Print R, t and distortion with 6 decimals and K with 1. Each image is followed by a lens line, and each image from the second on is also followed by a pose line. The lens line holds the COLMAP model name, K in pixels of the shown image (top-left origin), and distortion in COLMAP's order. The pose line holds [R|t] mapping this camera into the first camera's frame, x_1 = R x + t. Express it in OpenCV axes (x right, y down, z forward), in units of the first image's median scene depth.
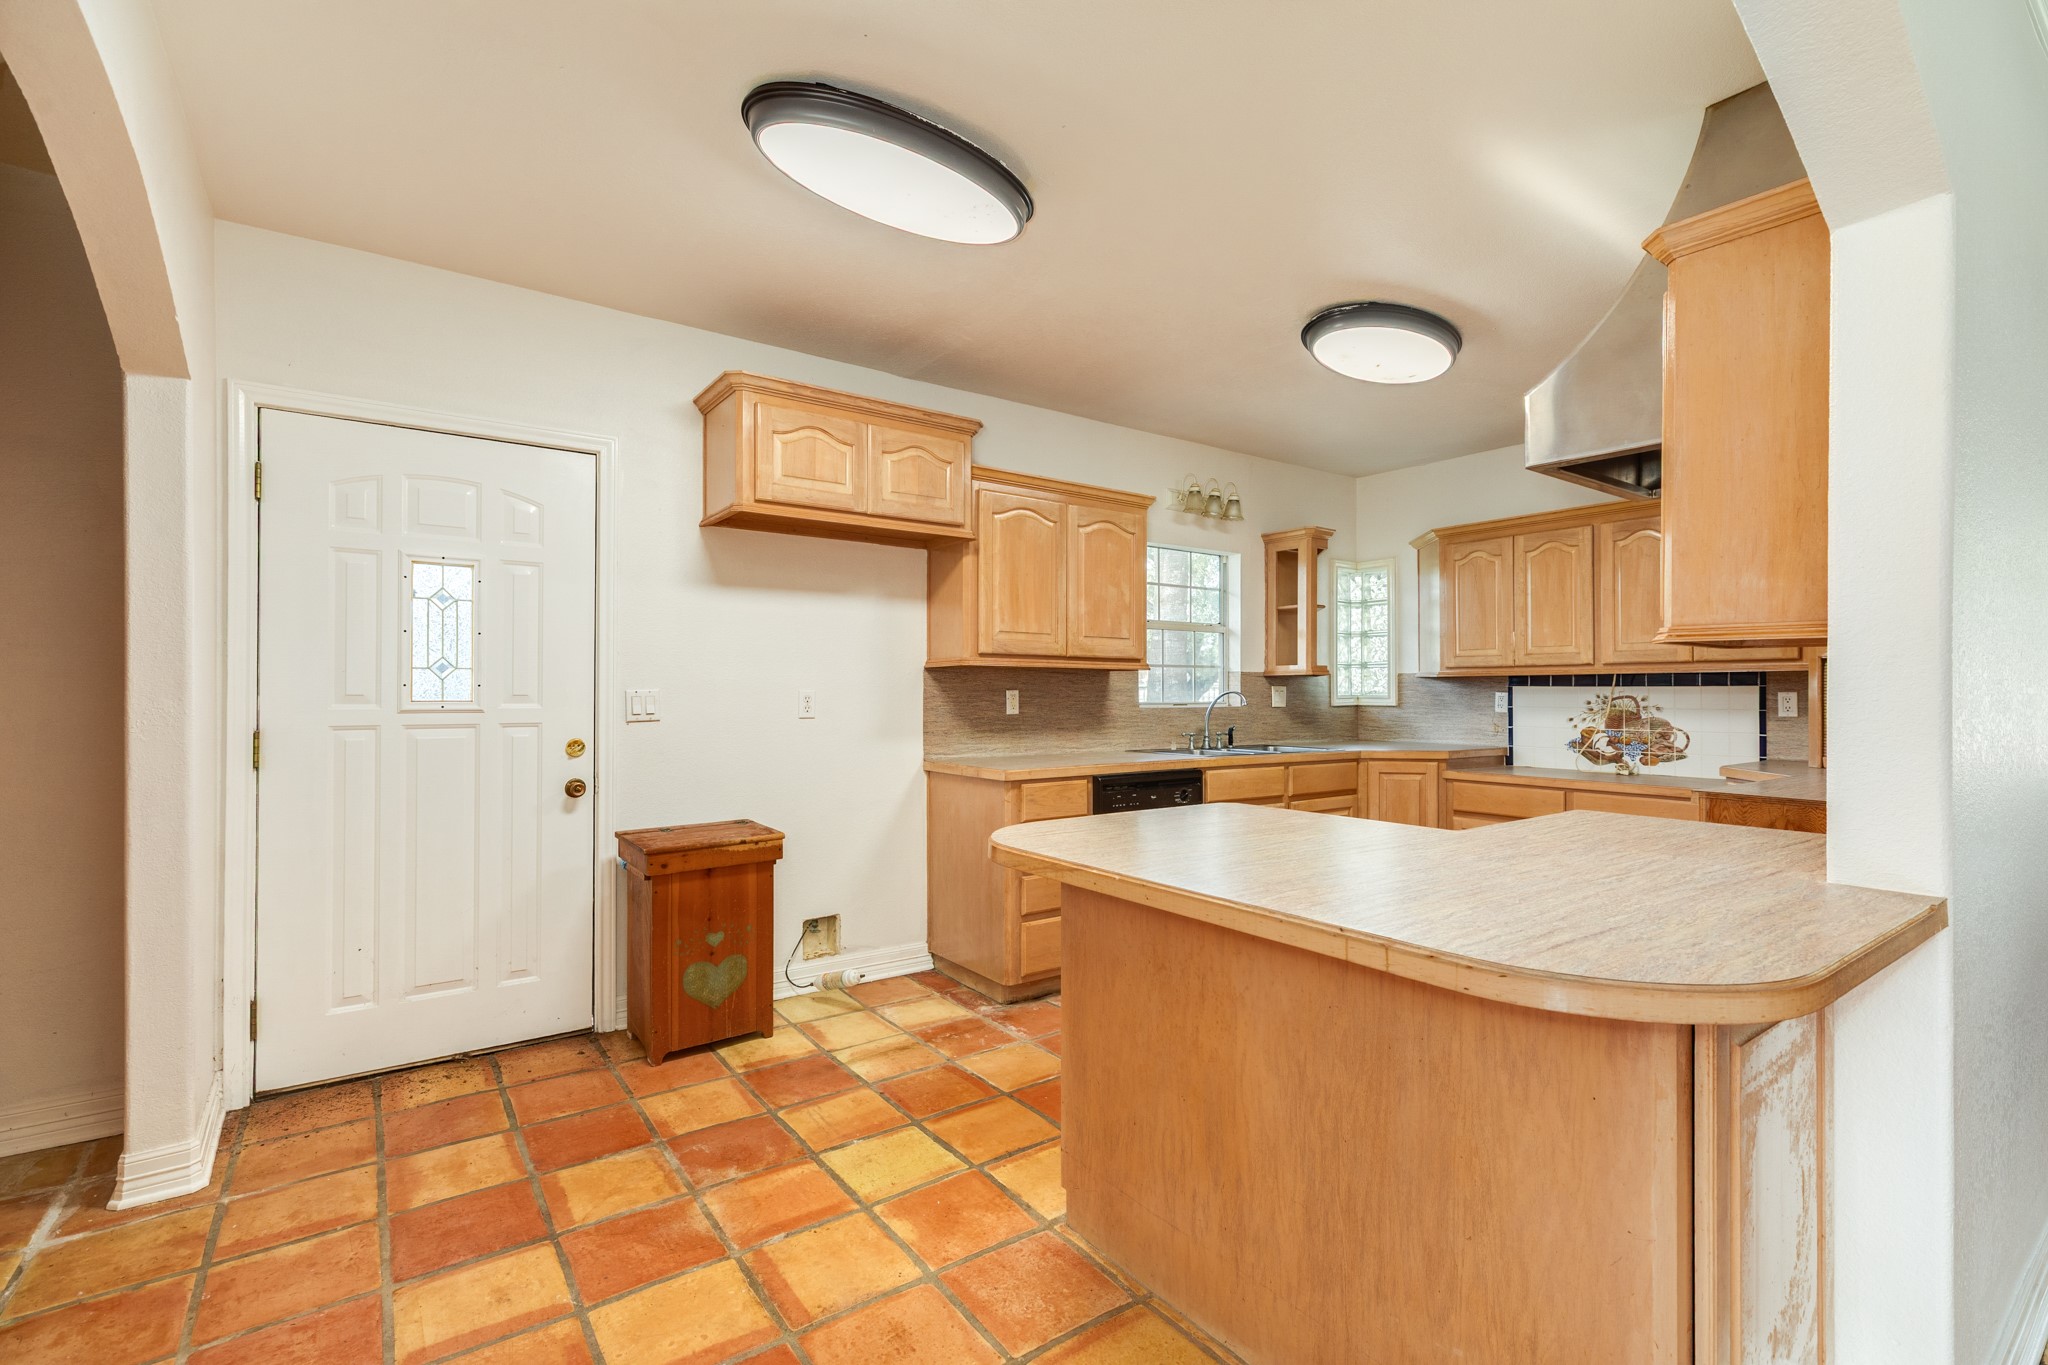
lens RADIAL K [[920.7, 0, 1035.7], [0, 920.7, 687.8], [0, 0, 1]] dist [0.001945, -0.001459]
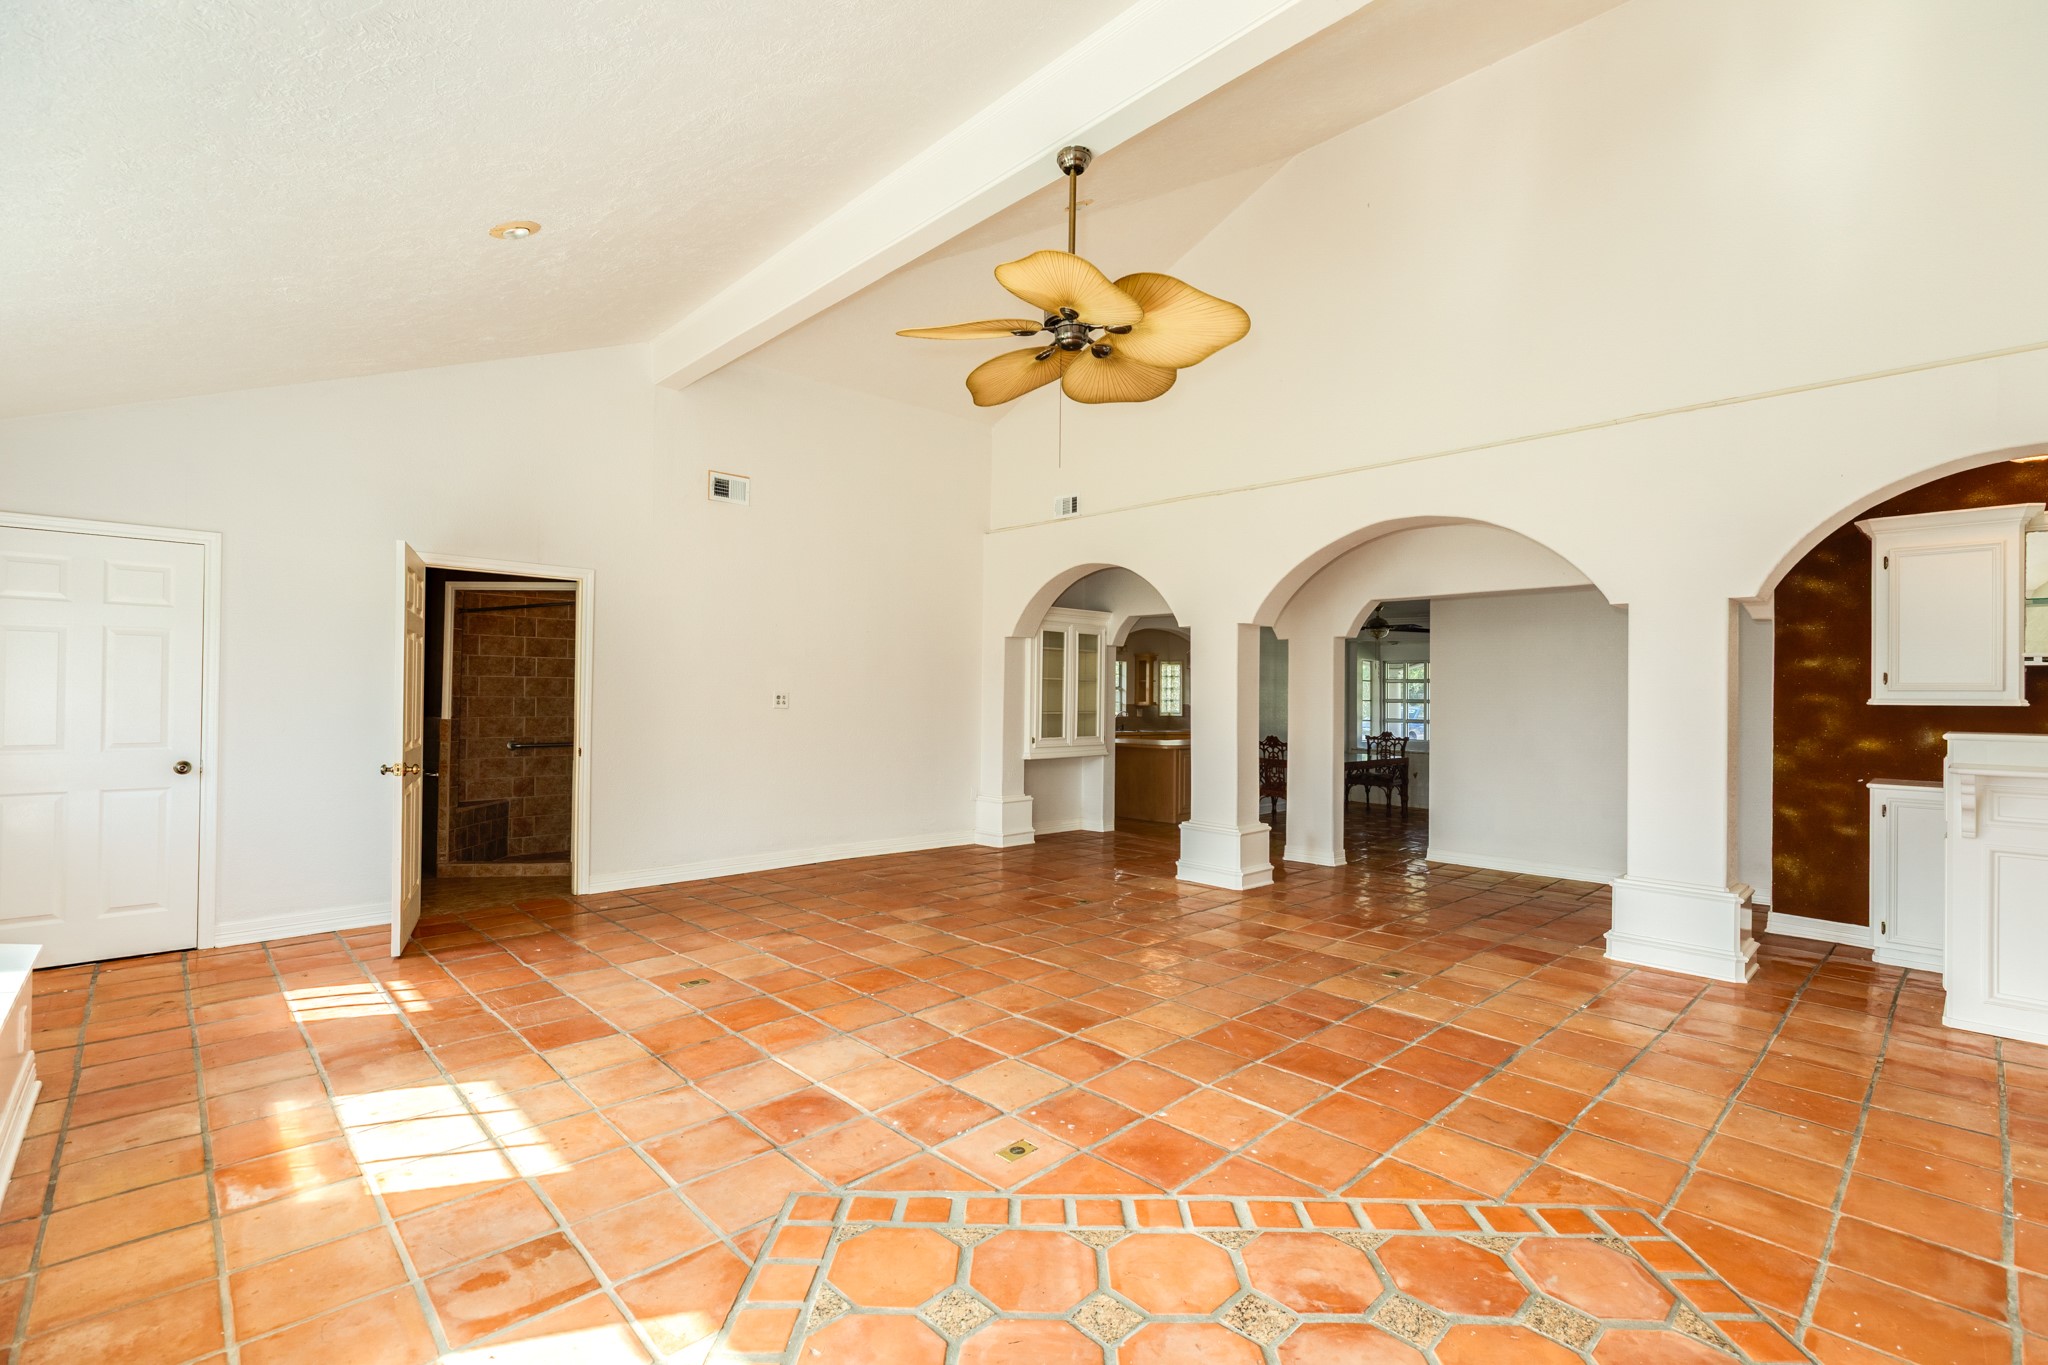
lens RADIAL K [[920.7, 0, 1020.5], [0, 920.7, 690.5], [0, 0, 1]] dist [0.001945, -0.001459]
pose [[0.991957, 0.007189, 0.126367, -0.464897], [-0.006405, 0.999958, -0.006607, -0.038799], [-0.126409, 0.005744, 0.991962, -1.793065]]
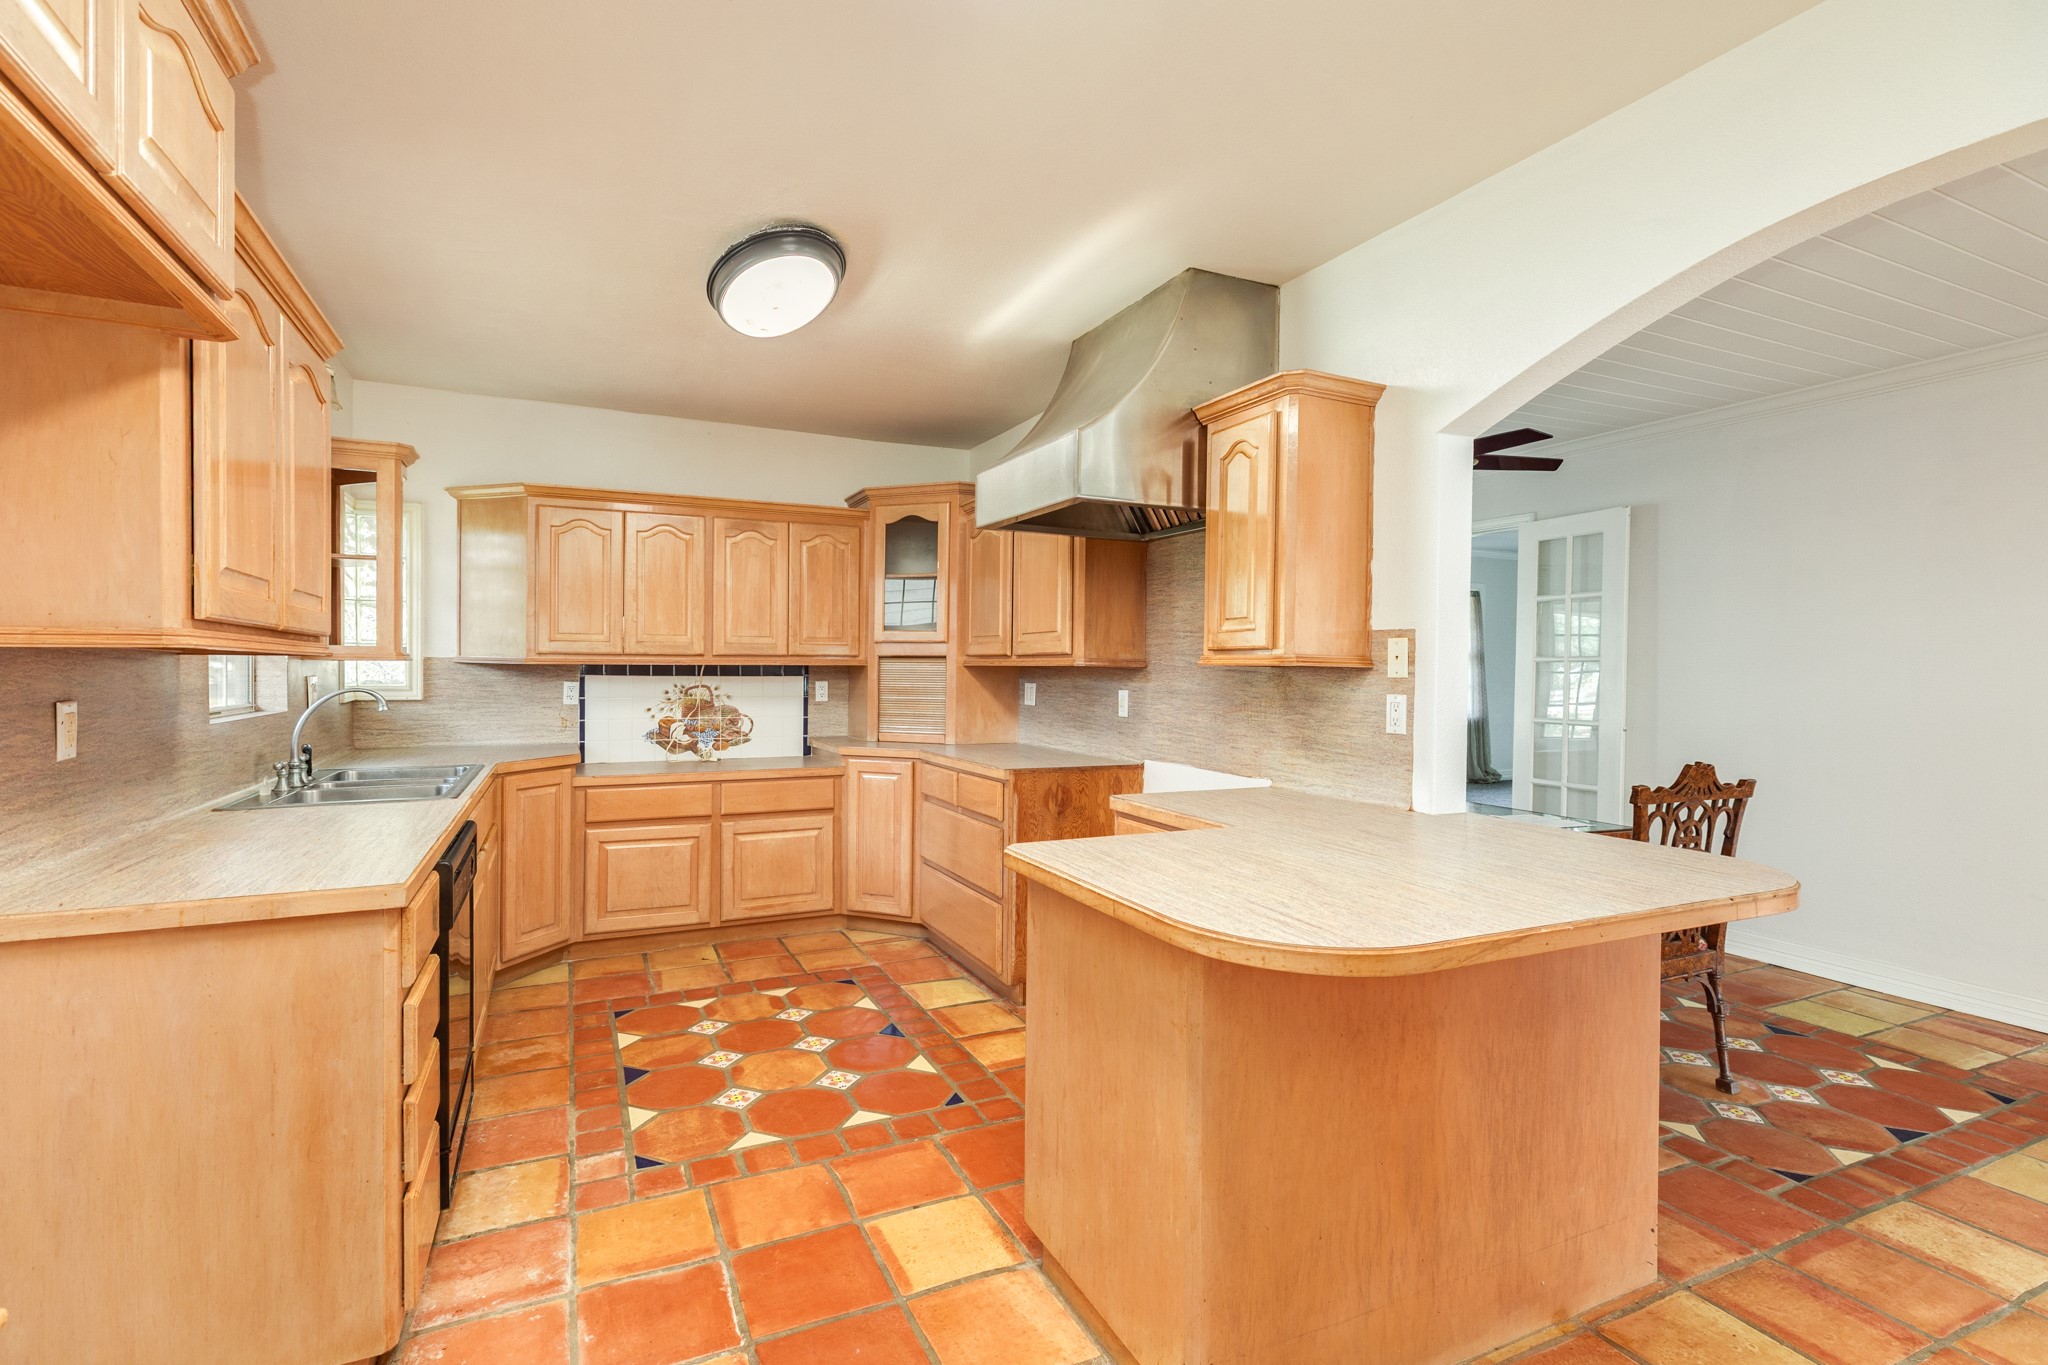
lens RADIAL K [[920.7, 0, 1016.8], [0, 920.7, 683.3], [0, 0, 1]] dist [0.001945, -0.001459]
pose [[0.211759, -0.014791, 0.977210, -0.295063], [-0.011393, 0.999780, 0.017601, -0.015672], [-0.977256, -0.014861, 0.211544, 0.428421]]
